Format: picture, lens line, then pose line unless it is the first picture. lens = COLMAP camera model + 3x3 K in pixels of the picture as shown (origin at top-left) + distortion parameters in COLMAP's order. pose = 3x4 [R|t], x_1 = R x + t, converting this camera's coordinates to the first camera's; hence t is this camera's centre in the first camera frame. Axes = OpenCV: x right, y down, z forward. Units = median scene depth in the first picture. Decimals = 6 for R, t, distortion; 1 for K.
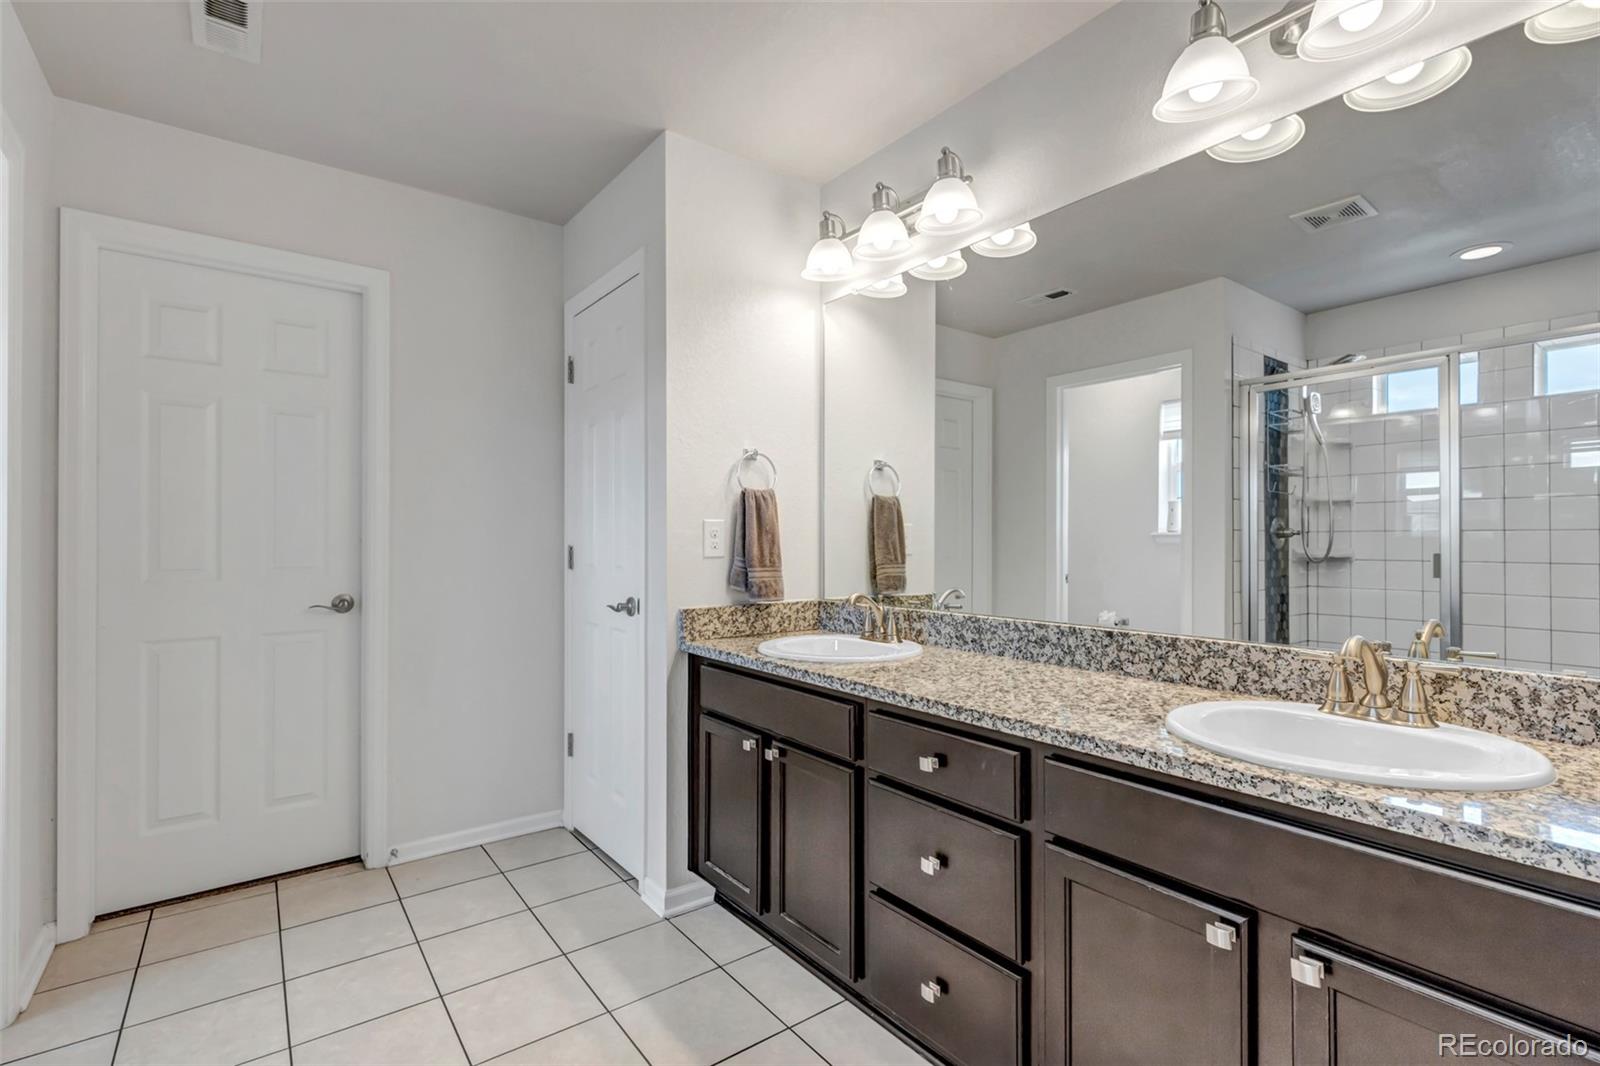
lens RADIAL K [[732.5, 0, 794.1], [0, 732.5, 528.4], [0, 0, 1]] dist [0.004364, -0.000297]
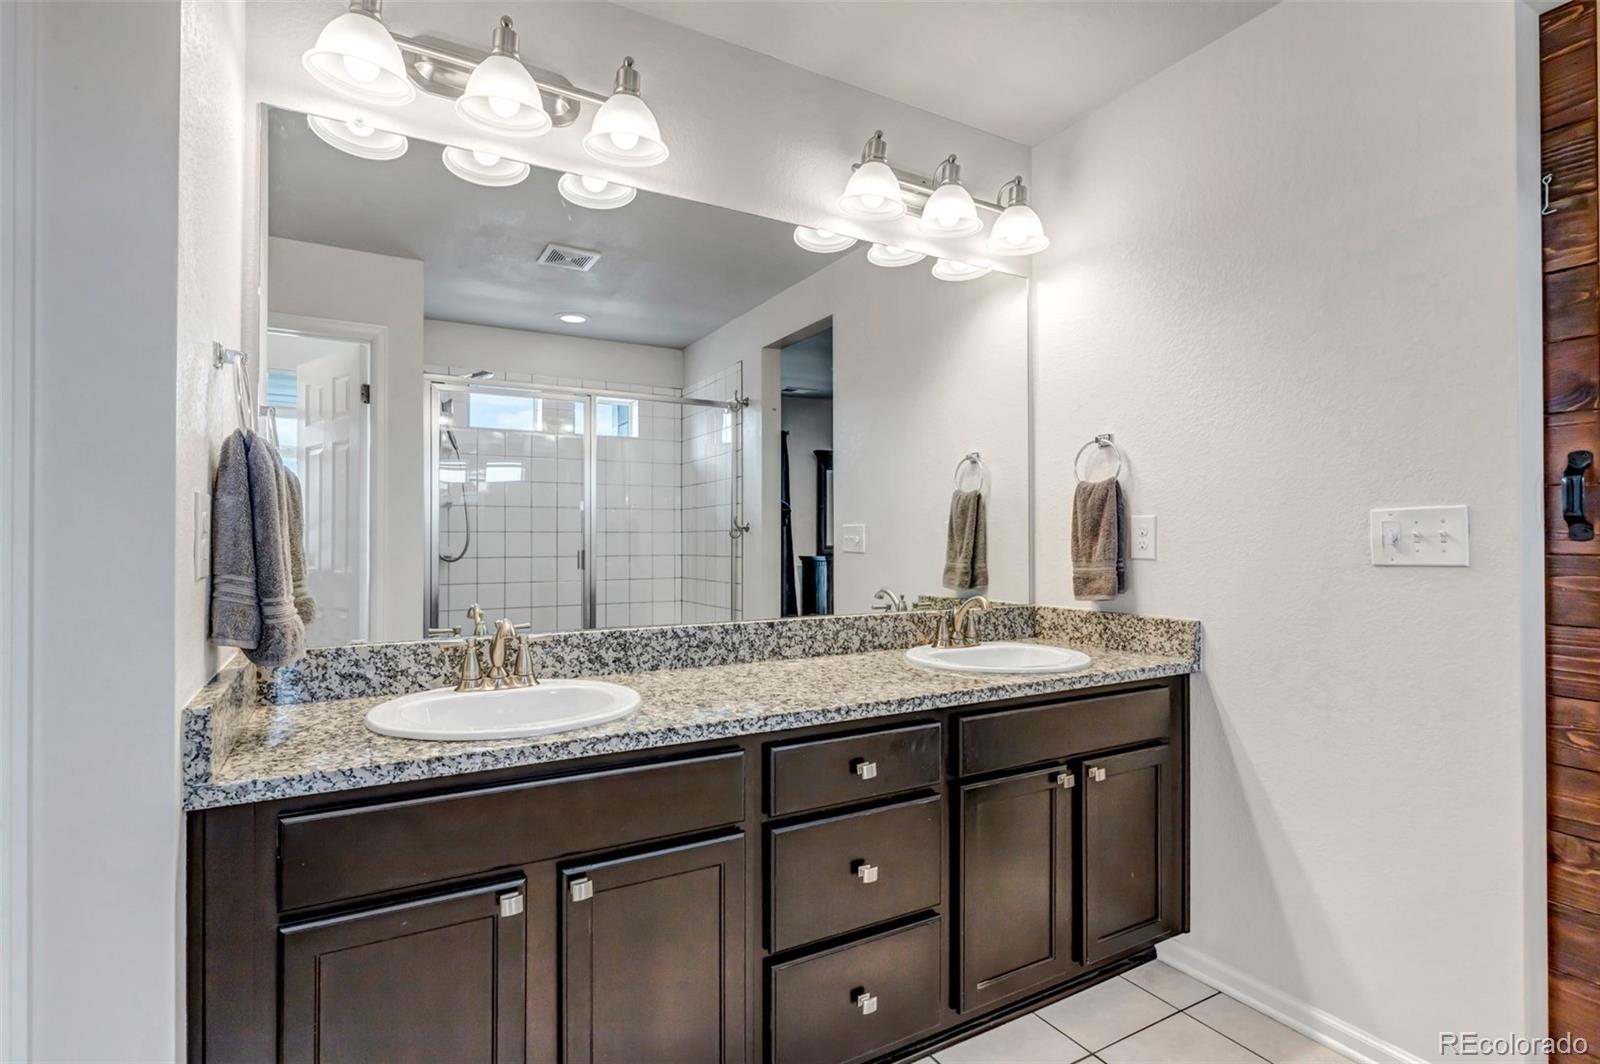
lens RADIAL K [[724.1, 0, 798.3], [0, 724.1, 539.8], [0, 0, 1]] dist [-0.009309, -0.000183]
pose [[0.162101, 0.007045, 0.986749, -0.620556], [-0.009177, 0.999942, -0.005632, 0.021298], [-0.986731, -0.008143, 0.162156, 0.762446]]
